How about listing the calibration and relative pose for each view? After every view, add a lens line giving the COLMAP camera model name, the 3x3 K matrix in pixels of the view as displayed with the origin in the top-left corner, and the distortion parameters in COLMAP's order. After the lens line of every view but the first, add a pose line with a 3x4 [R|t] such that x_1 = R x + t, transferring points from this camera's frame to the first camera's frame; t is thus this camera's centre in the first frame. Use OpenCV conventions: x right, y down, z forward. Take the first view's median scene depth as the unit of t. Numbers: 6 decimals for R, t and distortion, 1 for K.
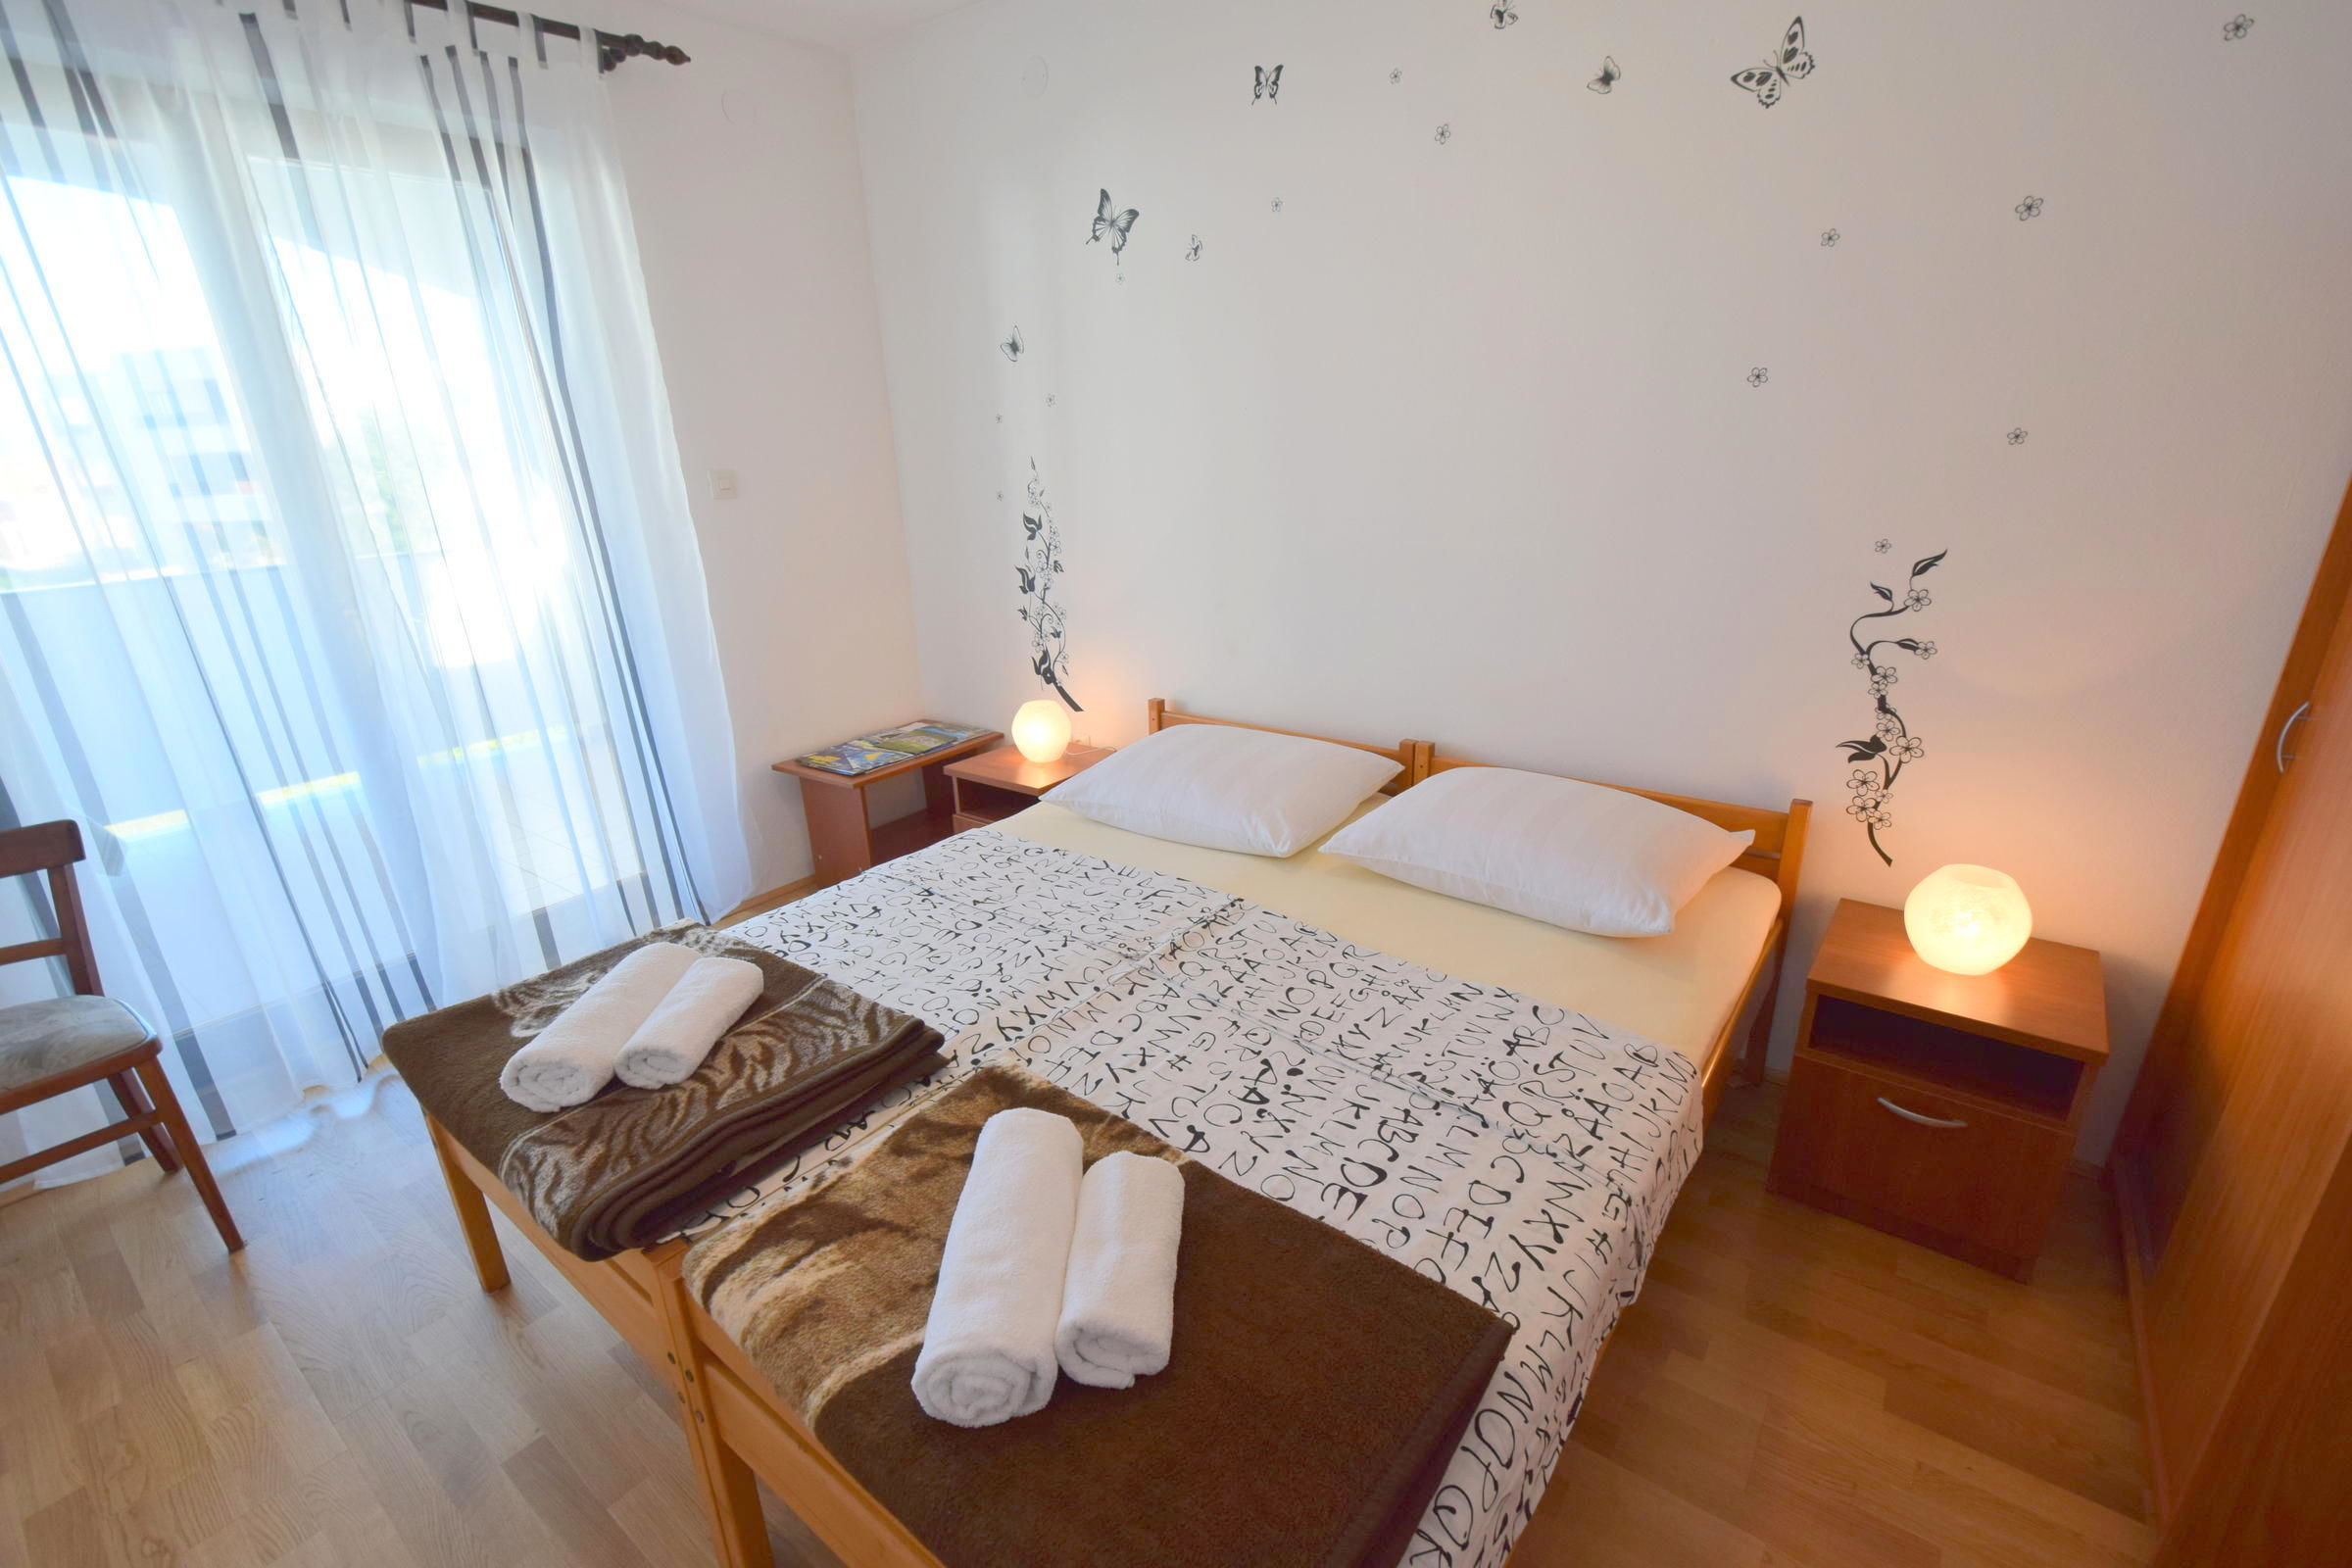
lens RADIAL K [[1029.0, 0, 1189.0], [0, 1029.0, 808.3], [0, 0, 1]] dist [0.014420, -0.015442]
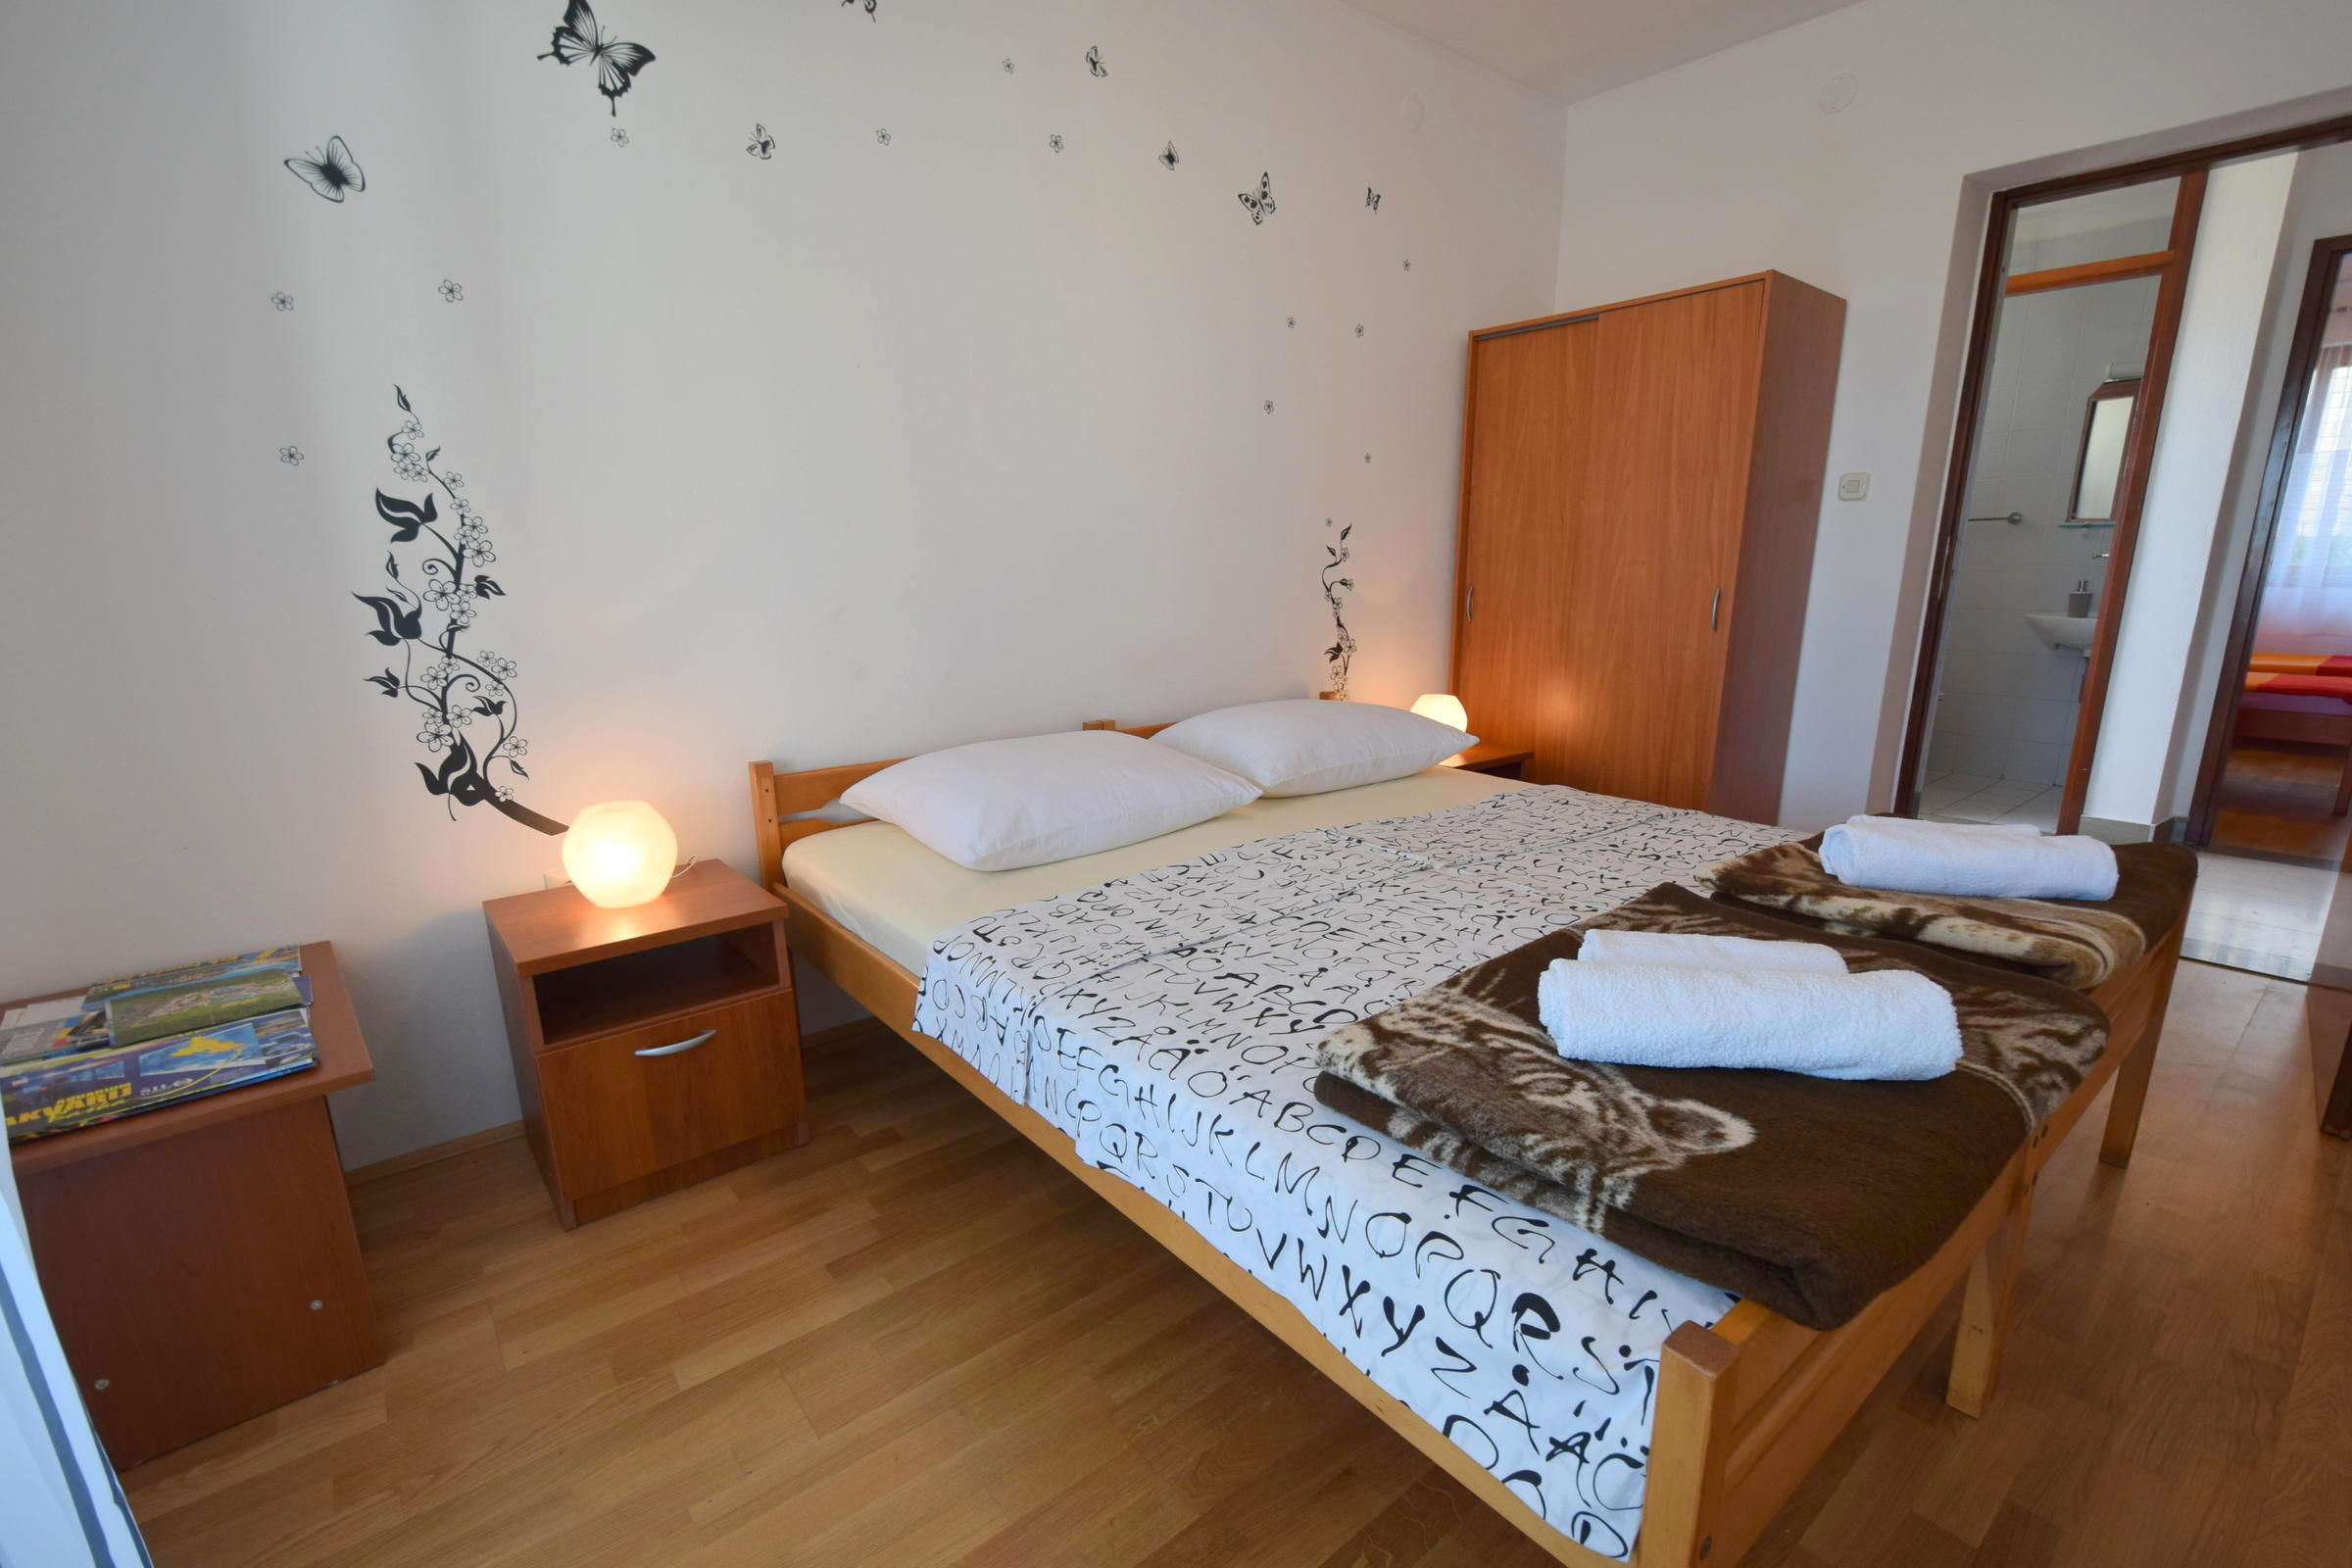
lens RADIAL K [[1029.0, 0, 1189.0], [0, 1029.0, 808.3], [0, 0, 1]] dist [0.014420, -0.015442]
pose [[0.238570, -0.202487, 0.949781, -0.701743], [0.333716, 0.935555, 0.115630, -0.067555], [-0.911986, 0.289371, 0.290768, 0.608193]]
